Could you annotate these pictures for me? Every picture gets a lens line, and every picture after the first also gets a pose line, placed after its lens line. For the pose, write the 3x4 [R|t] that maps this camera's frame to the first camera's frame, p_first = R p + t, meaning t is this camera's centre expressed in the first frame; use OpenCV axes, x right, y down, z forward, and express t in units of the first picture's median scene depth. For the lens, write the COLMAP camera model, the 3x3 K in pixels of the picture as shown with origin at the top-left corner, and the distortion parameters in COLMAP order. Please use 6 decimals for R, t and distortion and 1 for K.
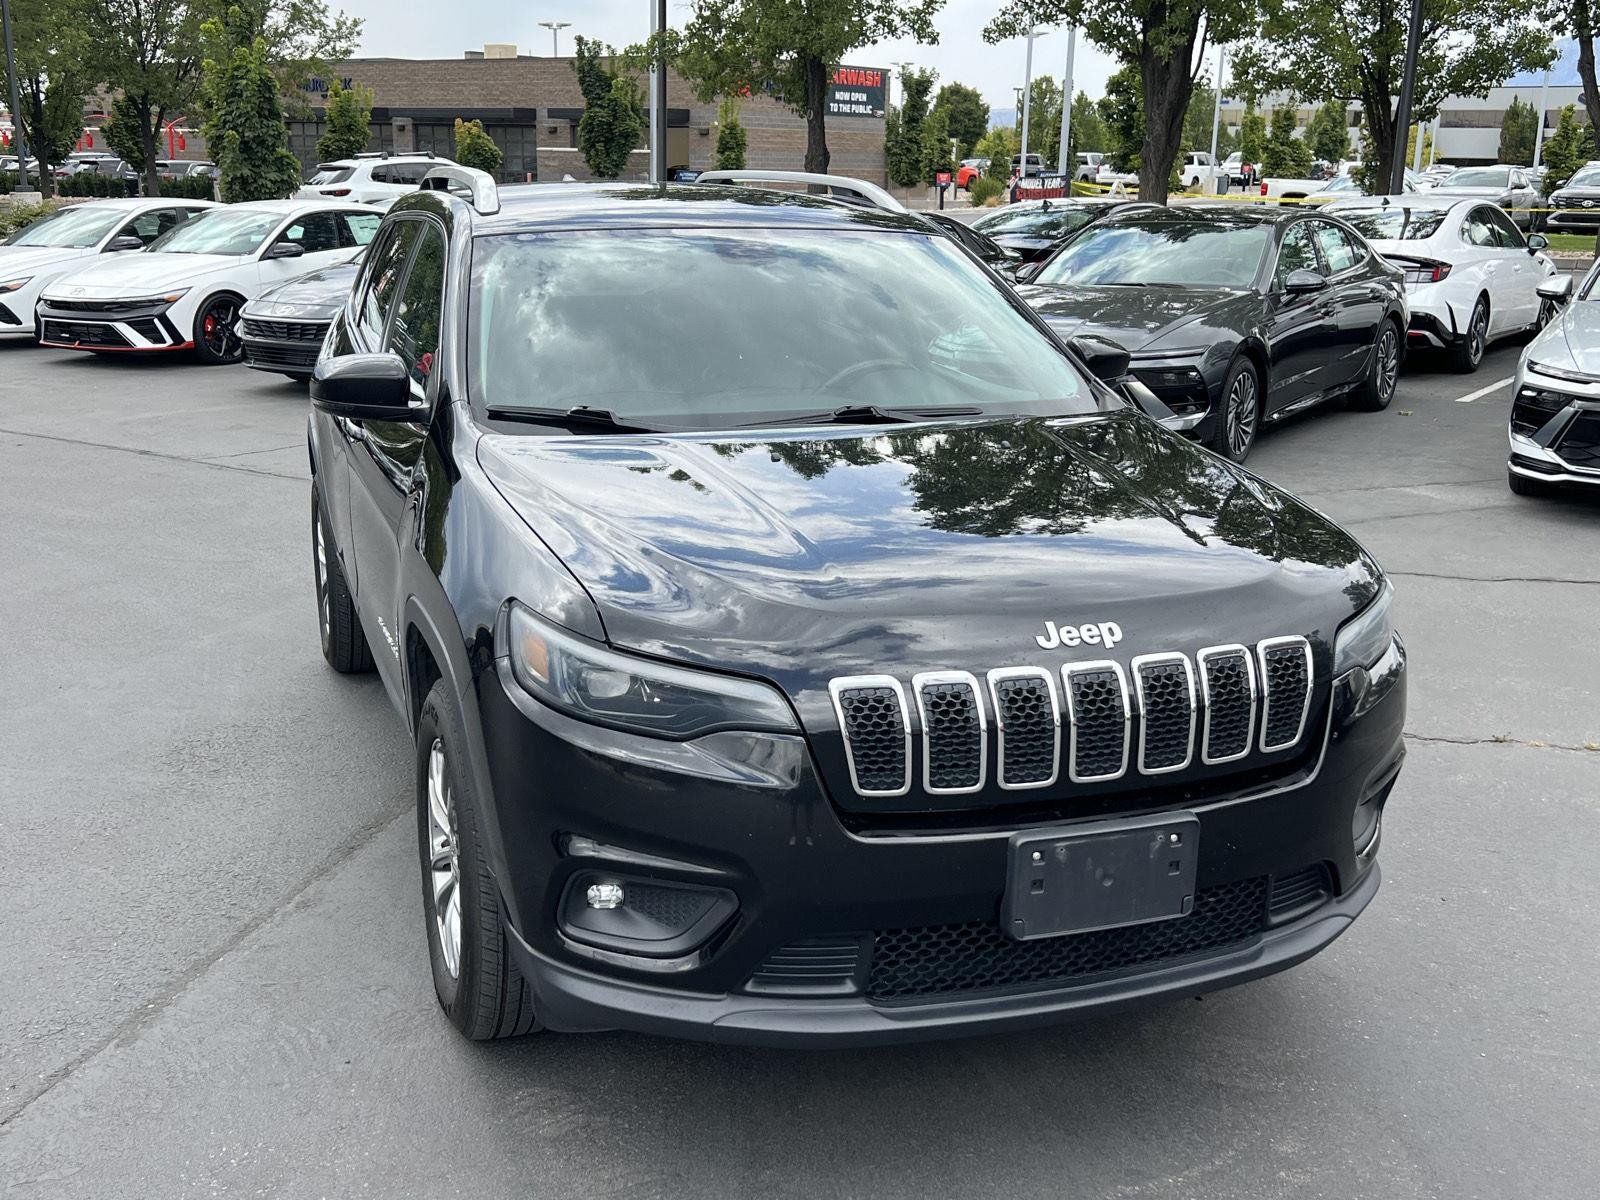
lens RADIAL K [[1591.2, 0, 779.0], [0, 1591.2, 600.5], [0, 0, 1]] dist [0.040605, -0.084773]
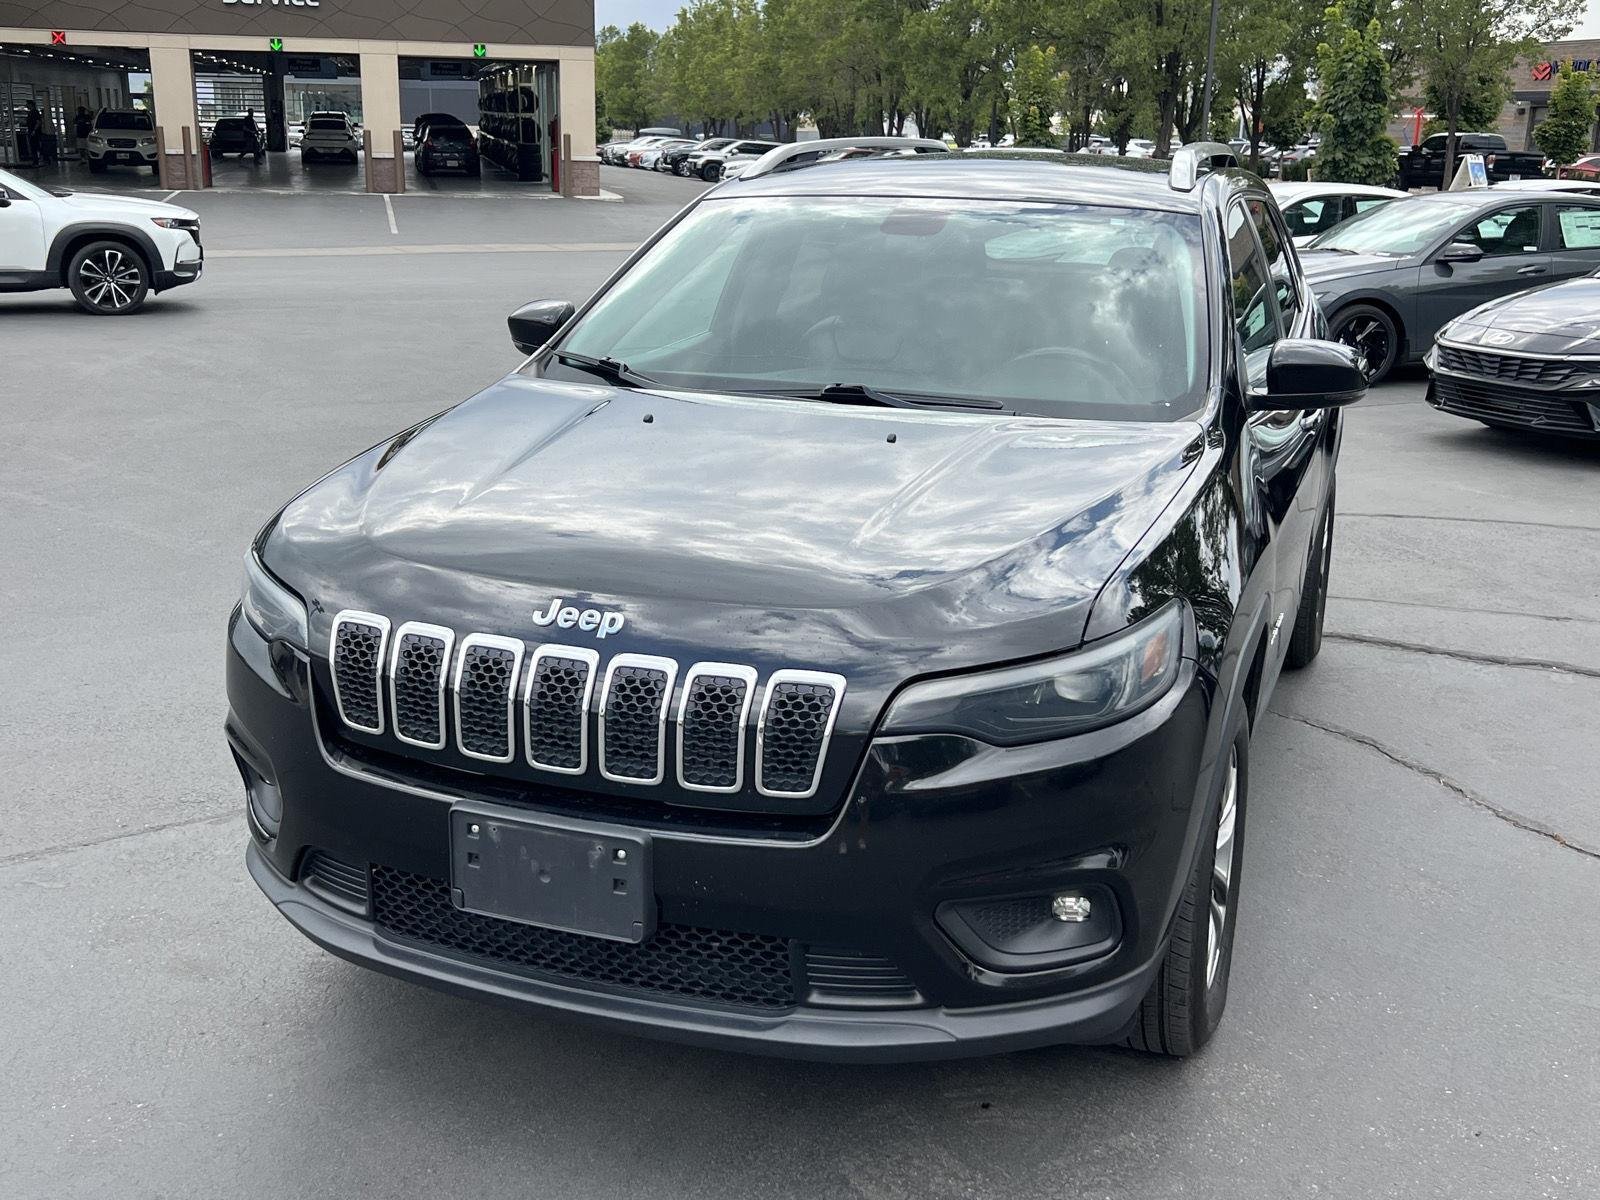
lens RADIAL K [[1591.2, 0, 779.0], [0, 1591.2, 600.5], [0, 0, 1]] dist [0.040605, -0.084773]
pose [[0.784226, 0.174704, -0.595373, 0.823560], [-0.169434, 0.983371, 0.065377, -0.069697], [0.596894, 0.049606, 0.800785, 0.303336]]
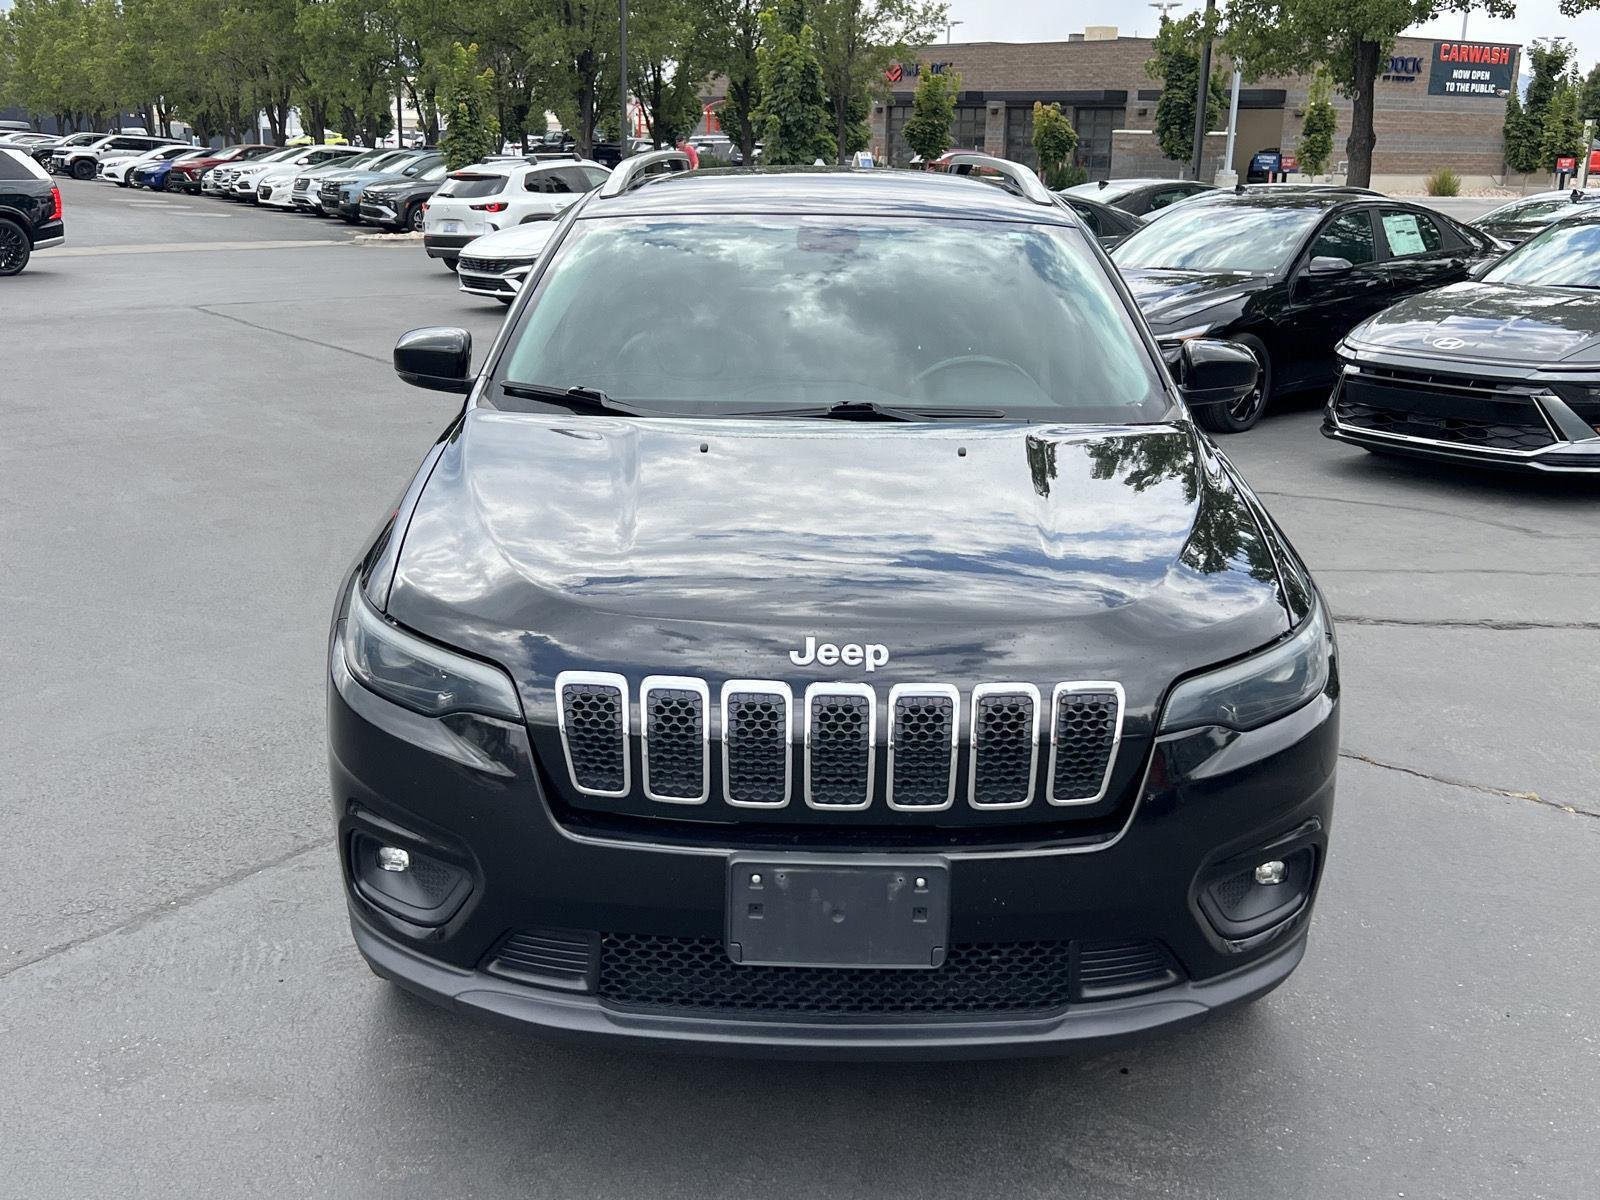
lens RADIAL K [[1591.2, 0, 779.0], [0, 1591.2, 600.5], [0, 0, 1]] dist [0.040605, -0.084773]
pose [[0.945582, 0.092885, -0.311844, 0.434135], [-0.089796, 0.995664, 0.024281, -0.029299], [0.312748, 0.005043, 0.949823, 0.091135]]
